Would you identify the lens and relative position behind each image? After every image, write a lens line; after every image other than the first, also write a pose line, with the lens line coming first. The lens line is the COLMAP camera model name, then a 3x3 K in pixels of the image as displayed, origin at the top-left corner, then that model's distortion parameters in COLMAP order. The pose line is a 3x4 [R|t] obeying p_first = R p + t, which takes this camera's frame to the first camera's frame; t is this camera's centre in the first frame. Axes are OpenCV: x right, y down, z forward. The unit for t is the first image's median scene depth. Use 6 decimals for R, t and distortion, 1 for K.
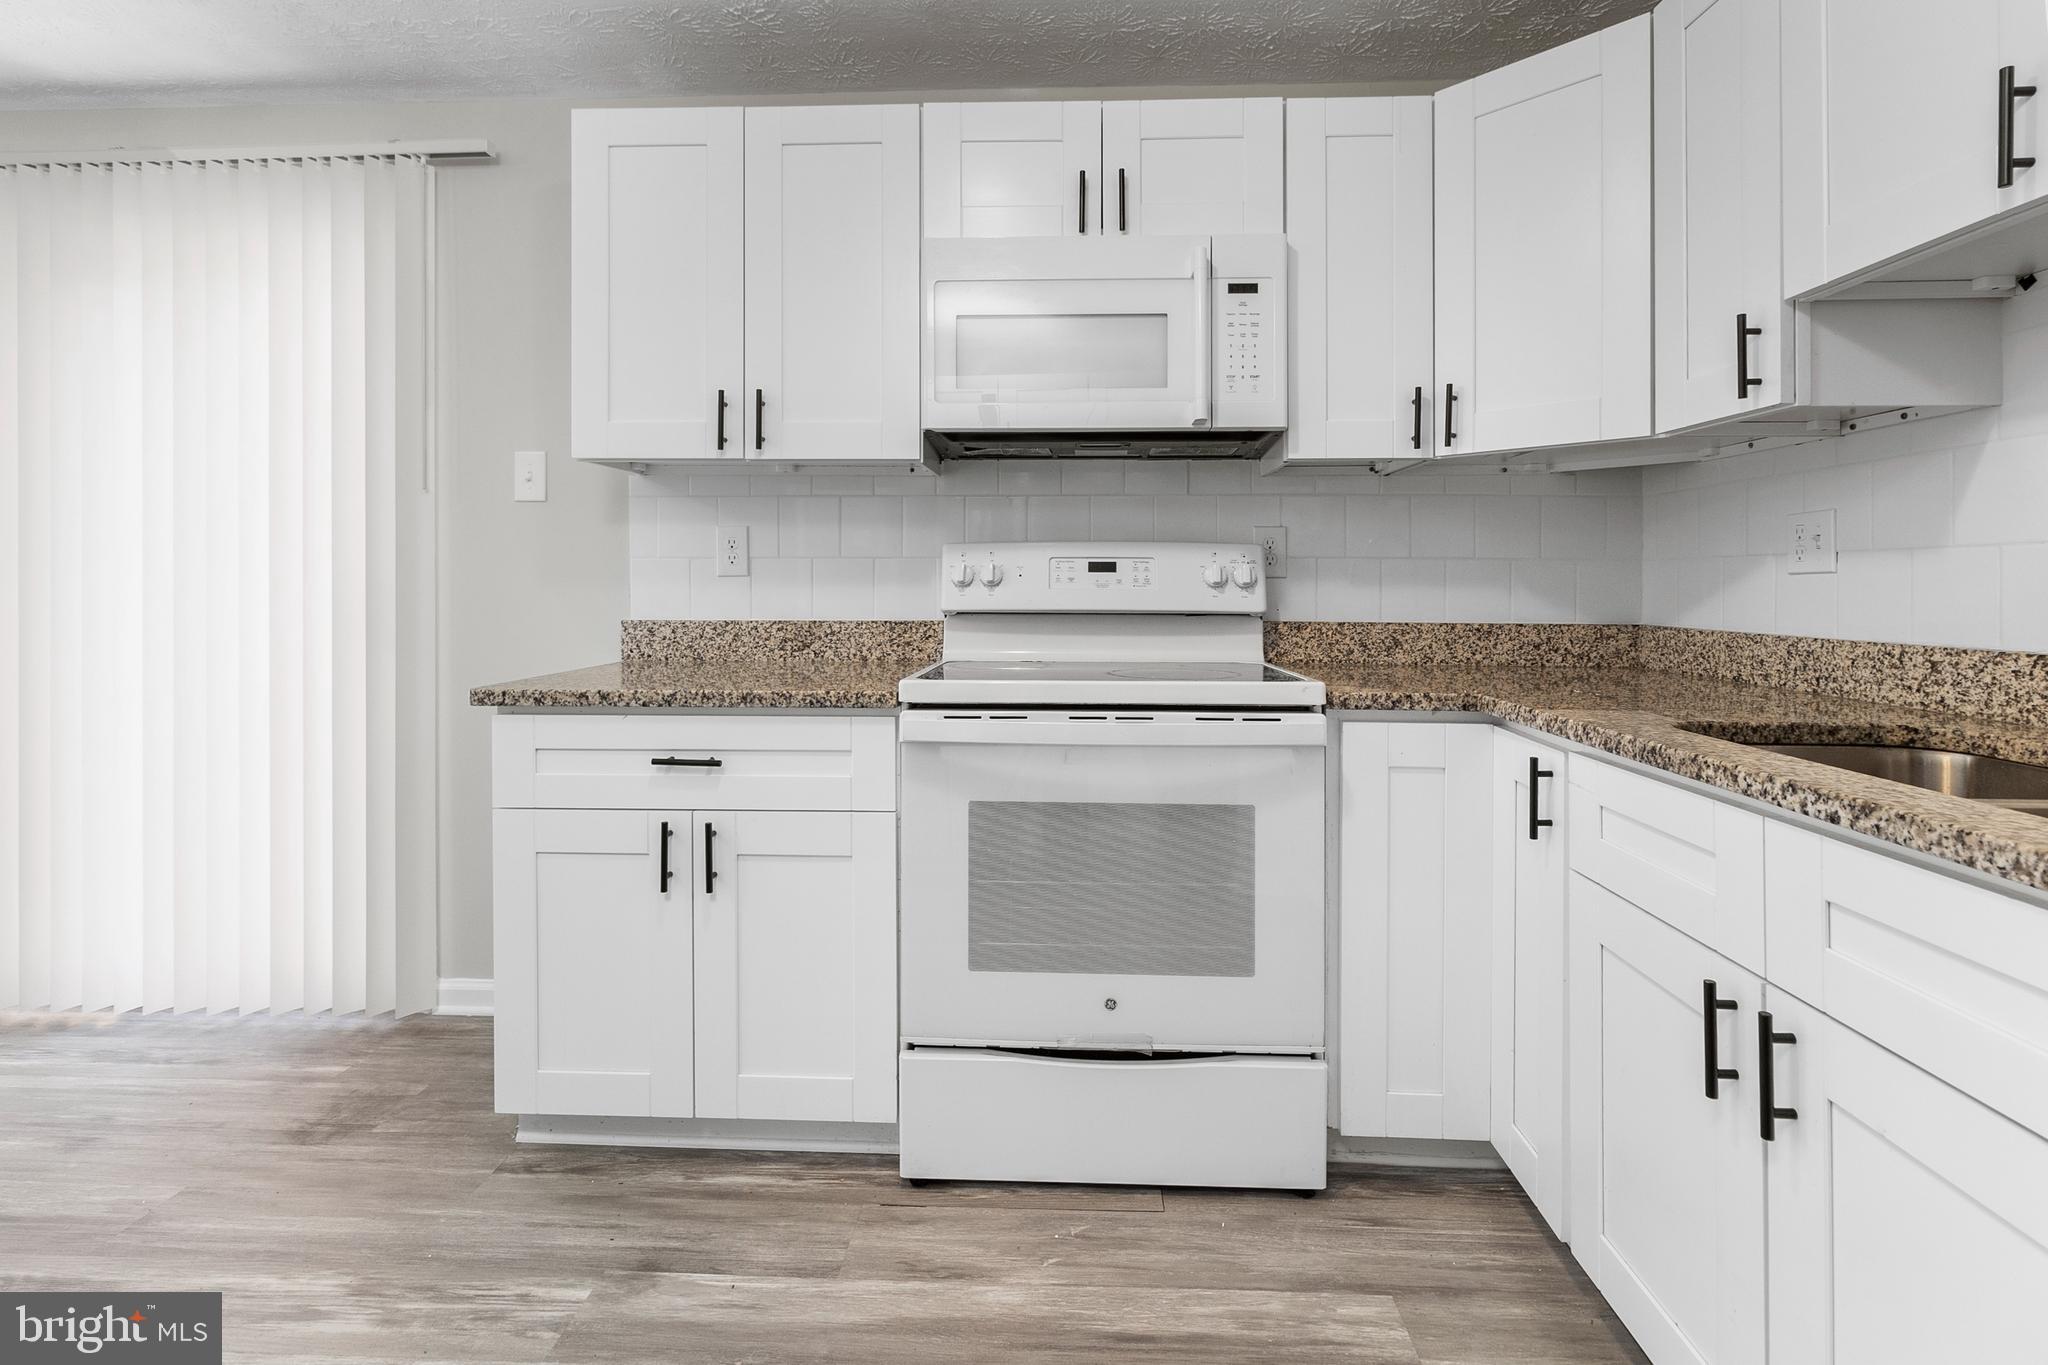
lens RADIAL K [[963.9, 0, 1036.0], [0, 963.9, 588.8], [0, 0, 1]] dist [-0.000427, 0.000262]
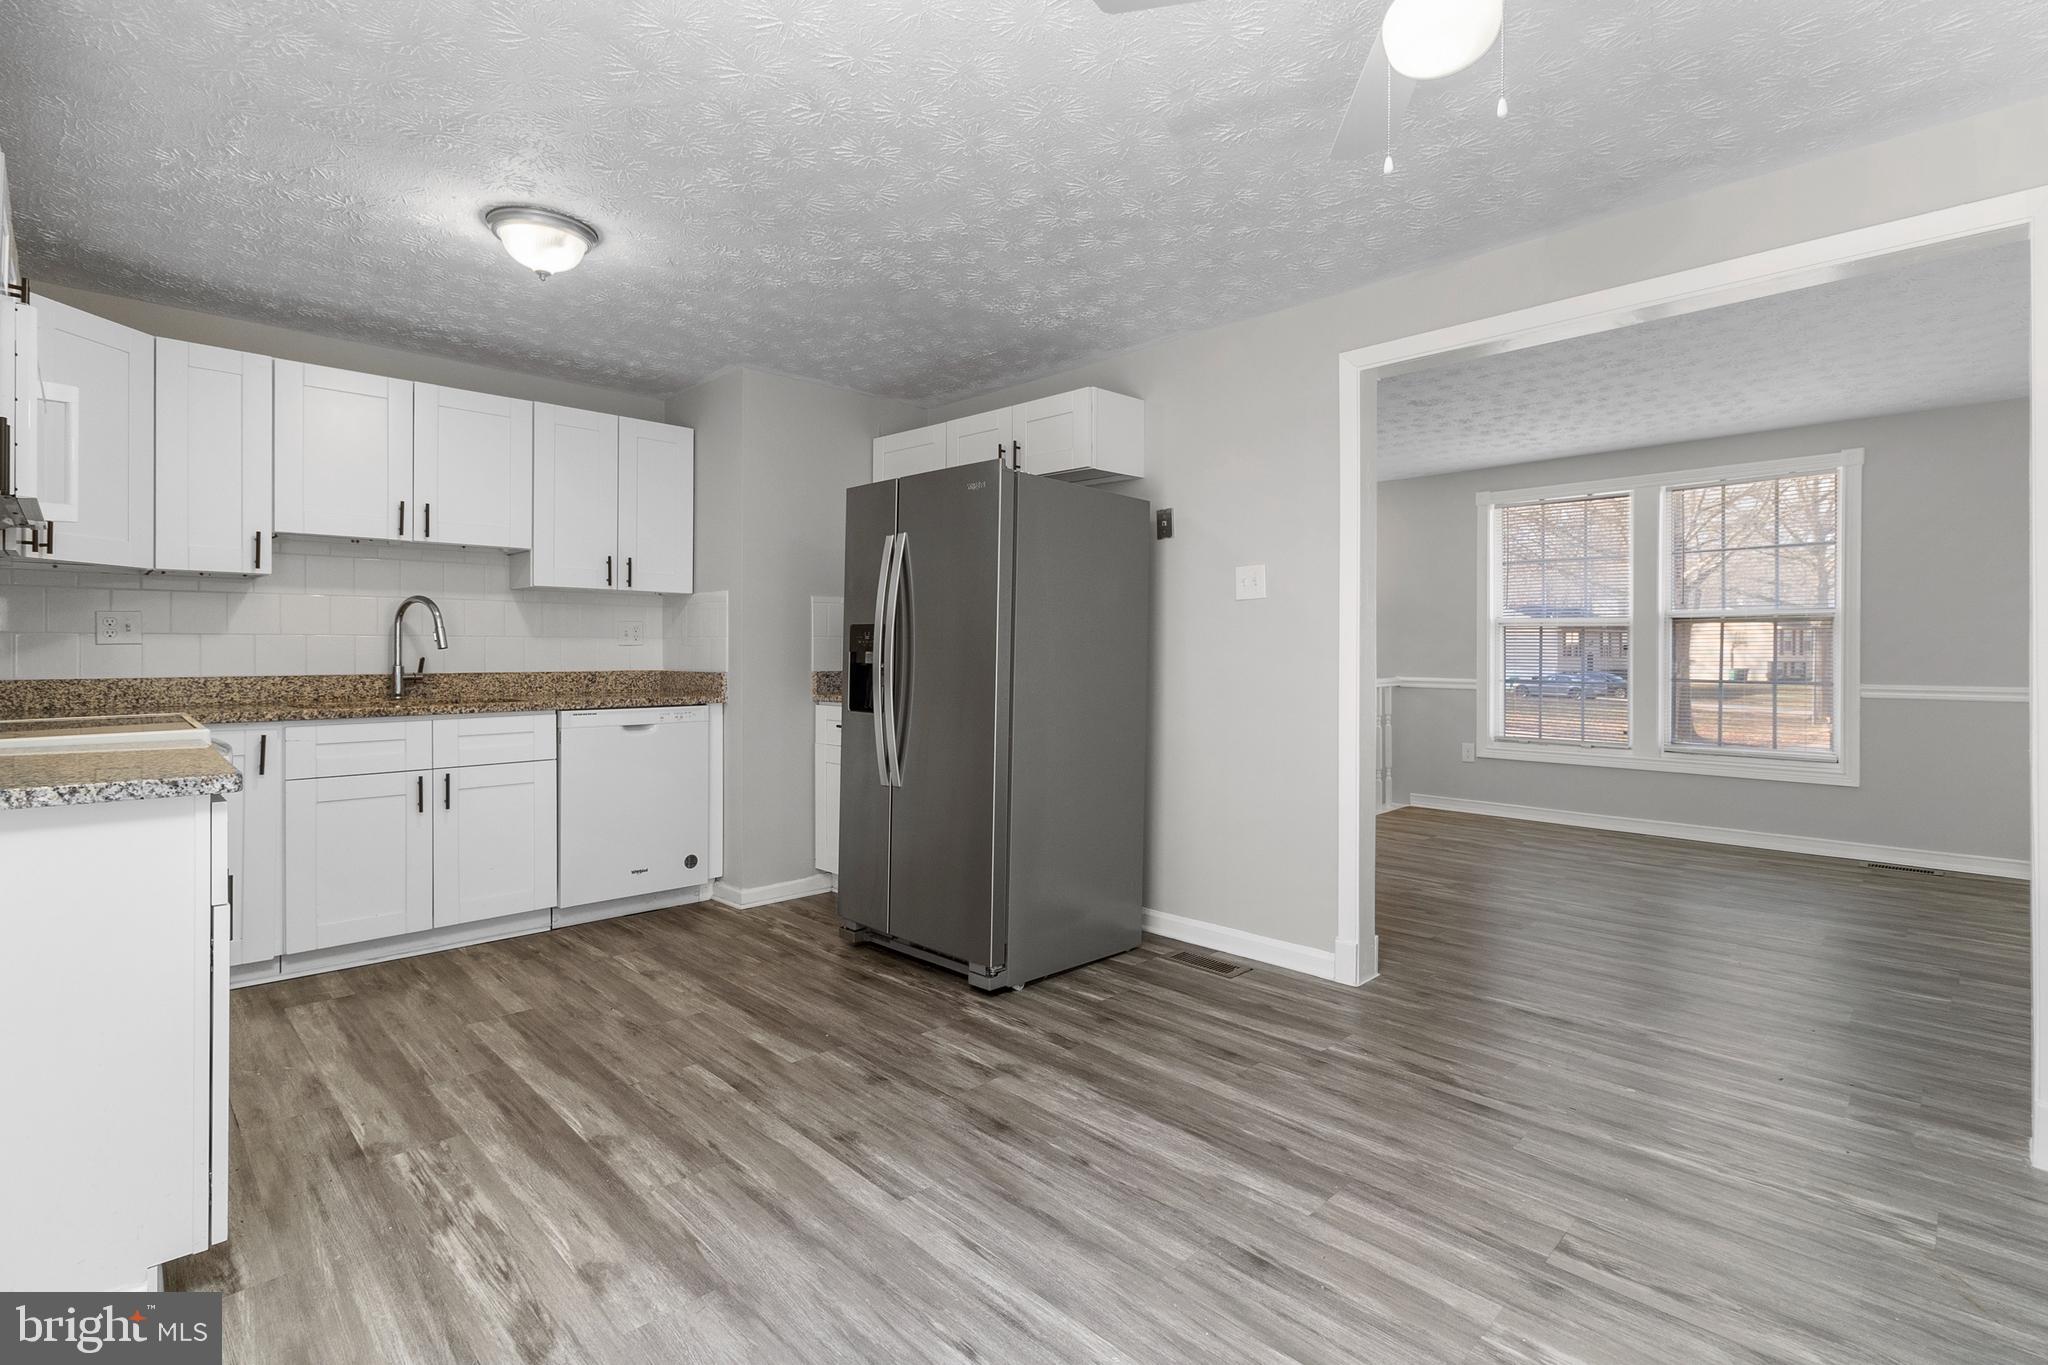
lens RADIAL K [[963.9, 0, 1041.6], [0, 963.9, 656.8], [0, 0, 1]] dist [-0.000427, 0.000262]
pose [[-0.737540, -0.007151, 0.675266, -1.734792], [0.002962, 0.999900, 0.013823, -0.012131], [-0.675297, 0.012195, -0.737445, 1.148894]]
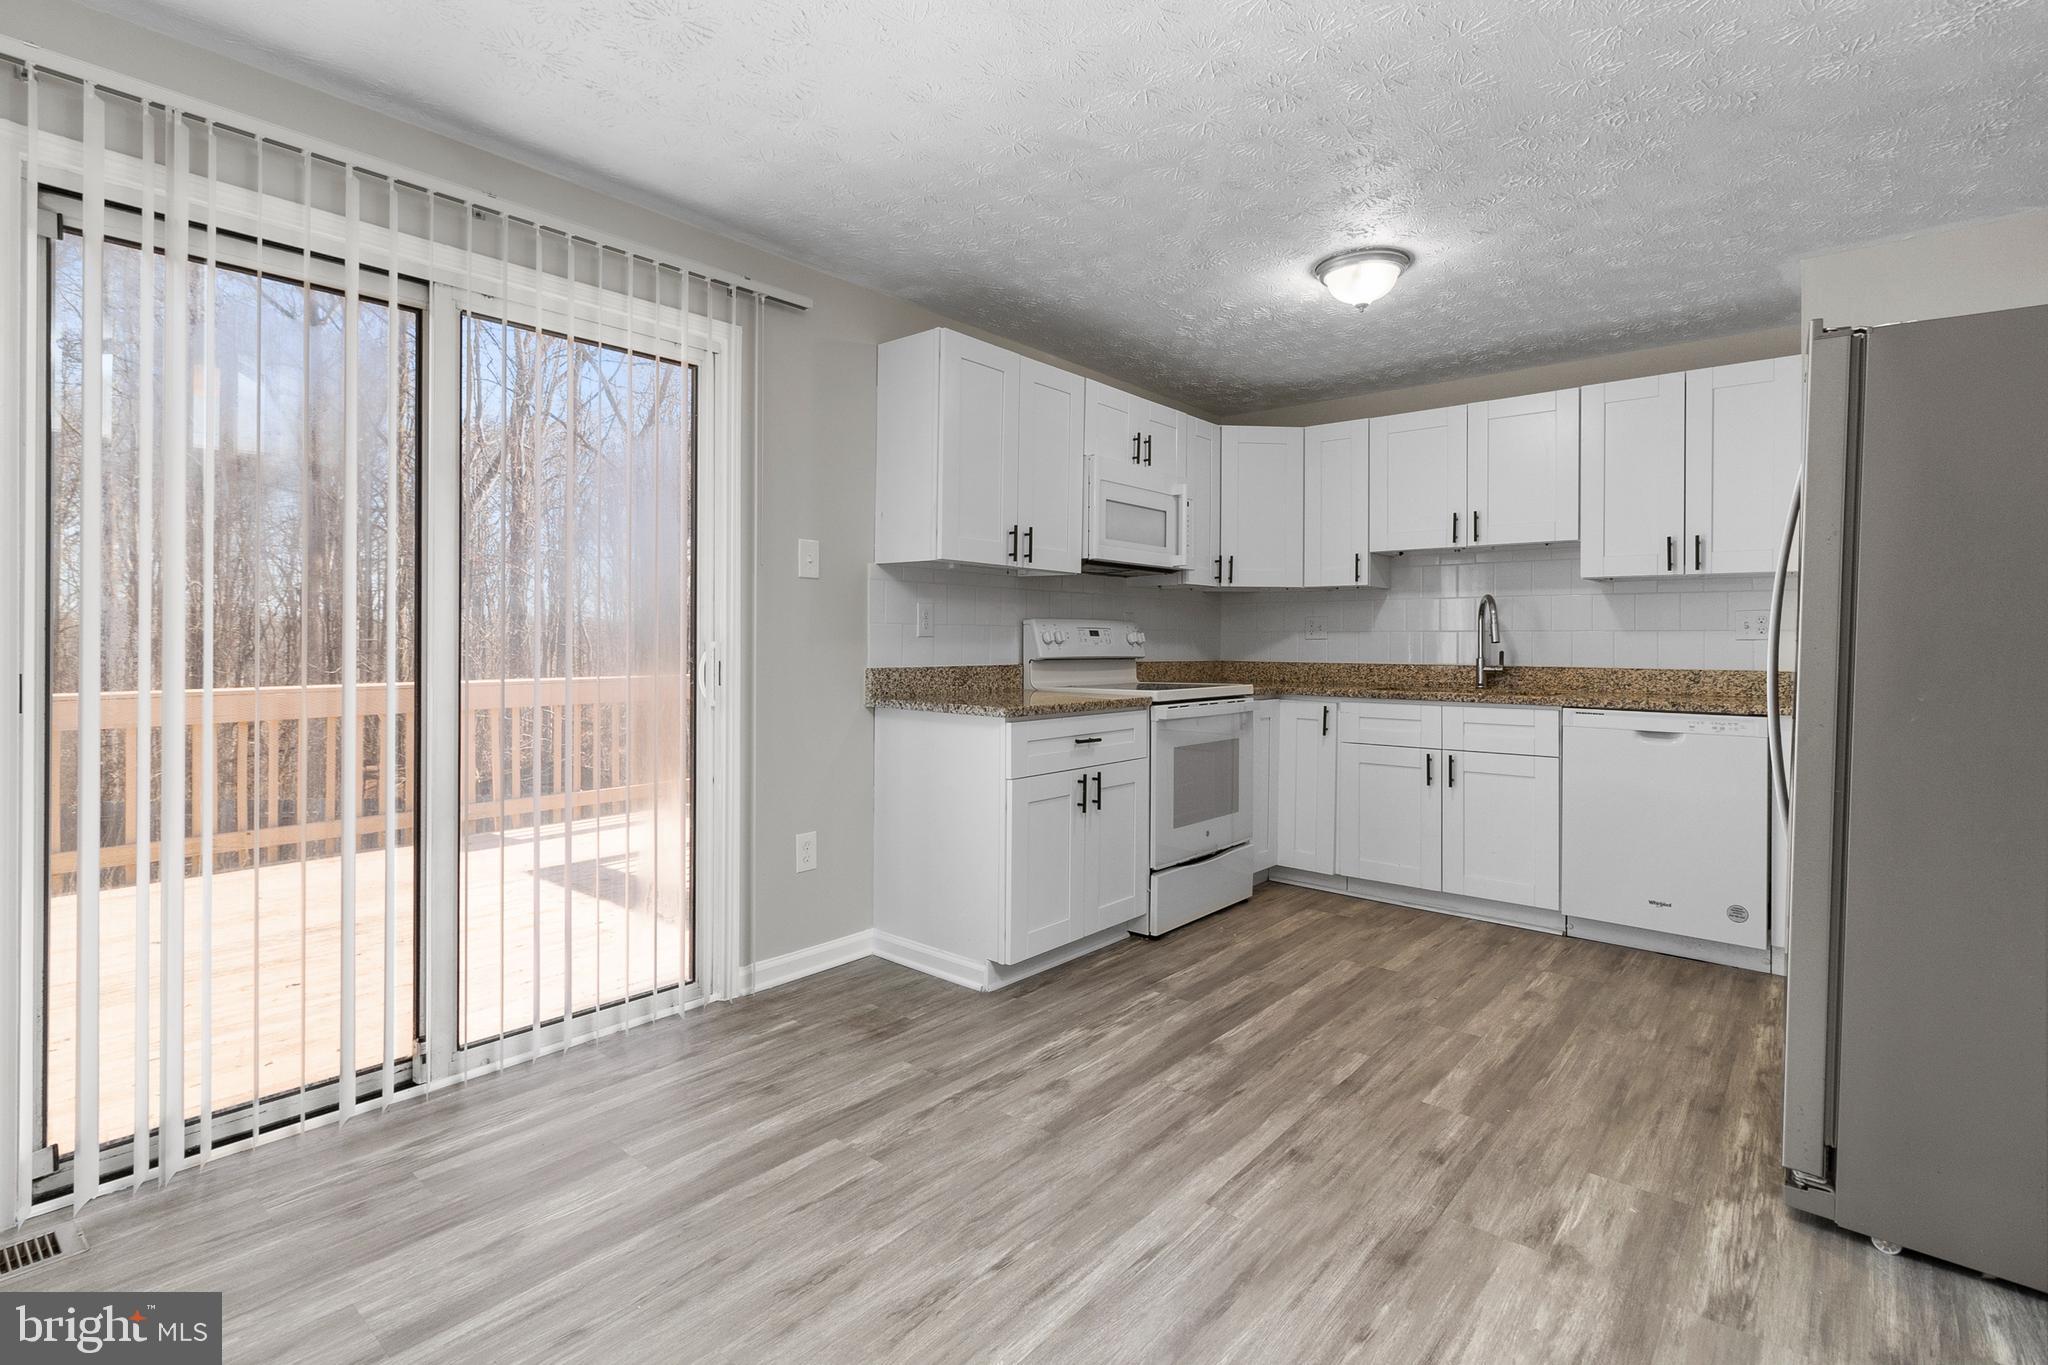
lens RADIAL K [[963.9, 0, 985.2], [0, 963.9, 643.8], [0, 0, 1]] dist [-0.000427, 0.000262]
pose [[0.635766, 0.001123, 0.771881, -1.860417], [0.001309, 0.999996, -0.002532, 0.001589], [-0.771881, 0.002620, 0.635762, -0.010798]]
